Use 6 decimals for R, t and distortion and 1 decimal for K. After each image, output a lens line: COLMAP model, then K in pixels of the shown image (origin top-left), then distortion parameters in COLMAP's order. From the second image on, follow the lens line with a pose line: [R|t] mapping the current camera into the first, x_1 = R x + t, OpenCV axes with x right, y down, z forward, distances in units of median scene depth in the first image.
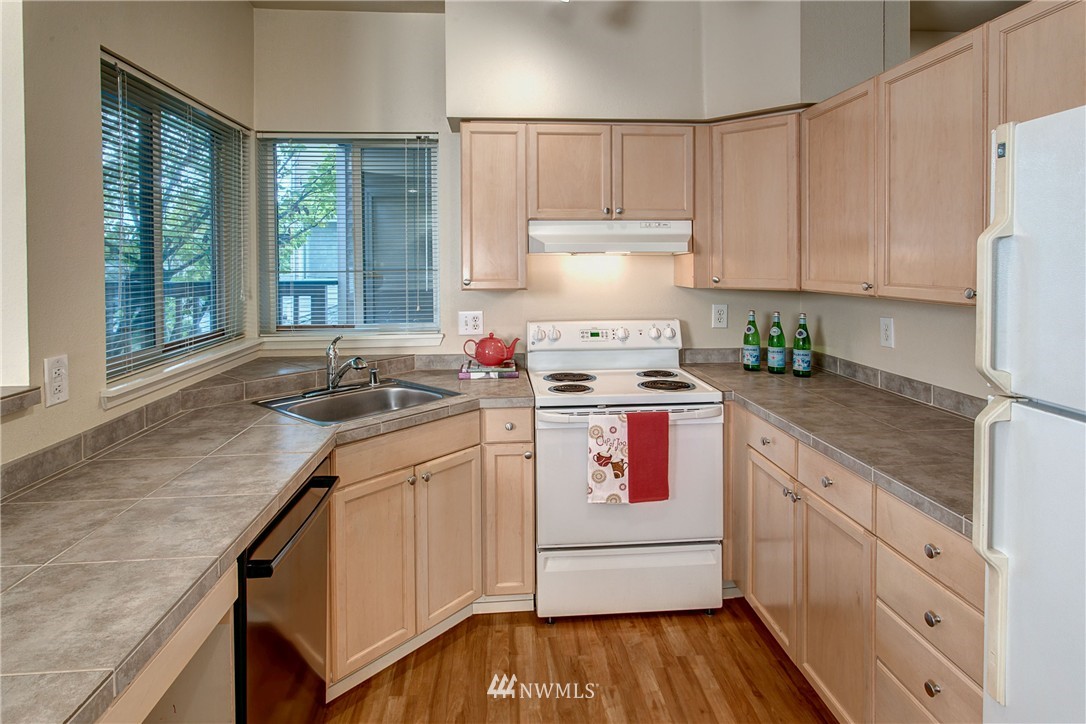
lens RADIAL K [[604.6, 0, 545.5], [0, 604.6, 265.0], [0, 0, 1]] dist [-0.003051, 0.000953]
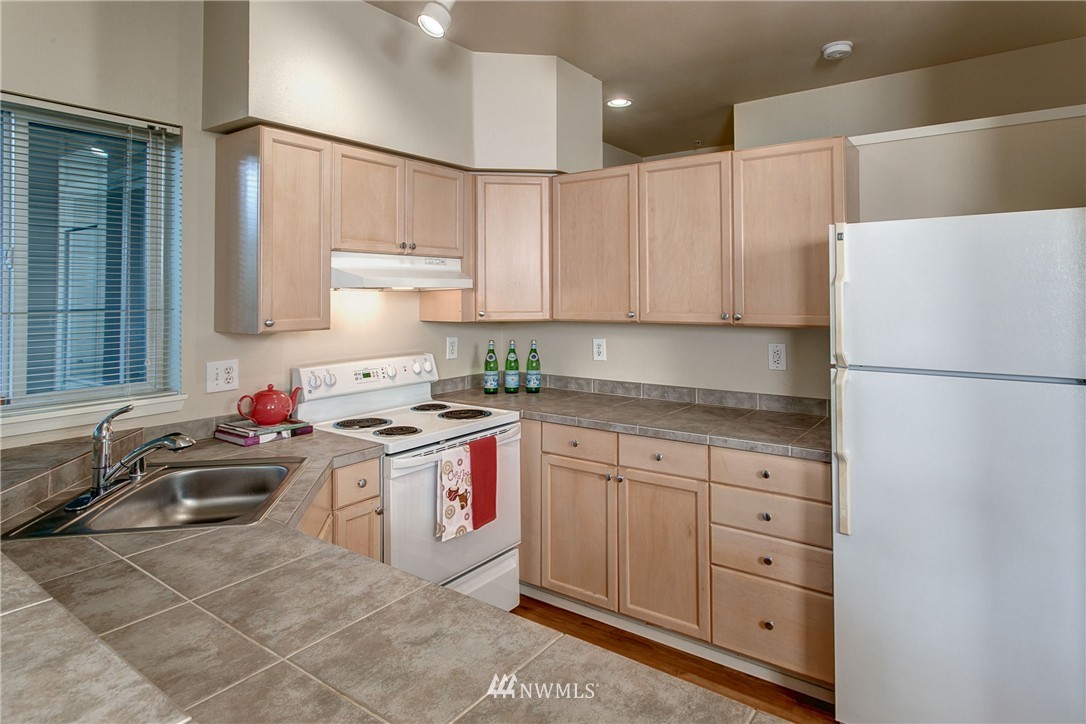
lens RADIAL K [[619.4, 0, 545.7], [0, 619.4, 277.5], [0, 0, 1]] dist [-0.000864, 0.000577]
pose [[0.652555, 0.023359, 0.757381, -0.508868], [0.007086, 0.999293, -0.036925, 0.001121], [-0.757708, 0.029462, 0.651928, 0.172459]]
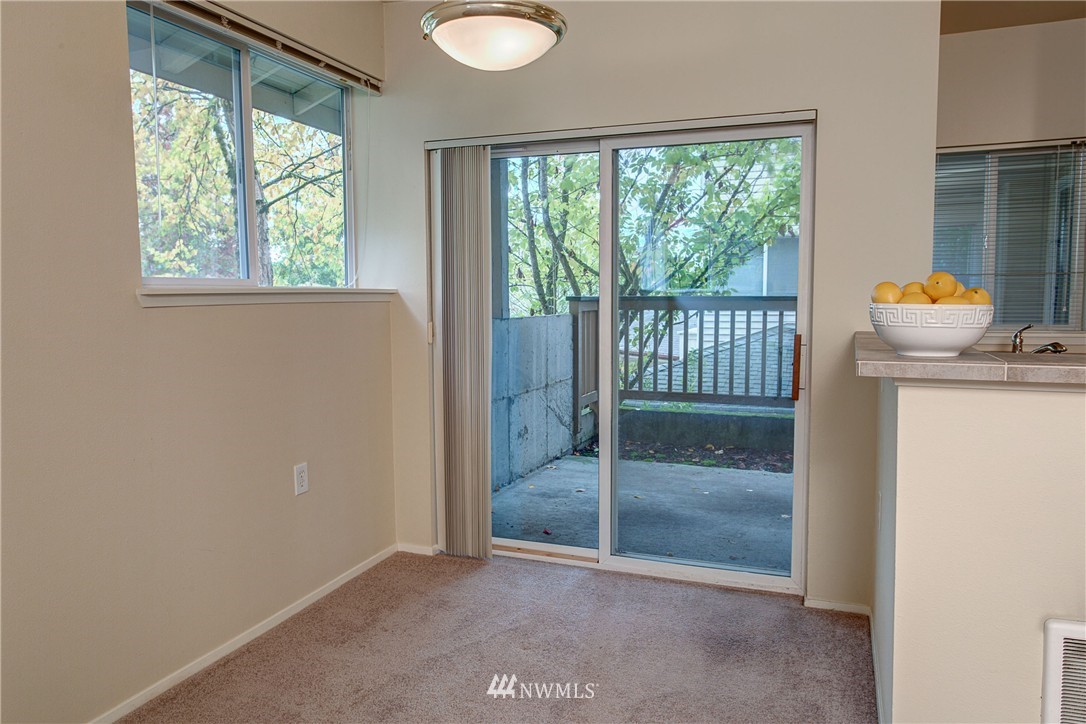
lens RADIAL K [[783.3, 0, 535.6], [0, 783.3, 356.7], [0, 0, 1]] dist [0.000012, 0.002792]
pose [[0.895715, 0.035970, -0.443171, -0.470583], [-0.004062, 0.997343, 0.072739, 0.065647], [0.444609, -0.063353, 0.893481, -0.690756]]
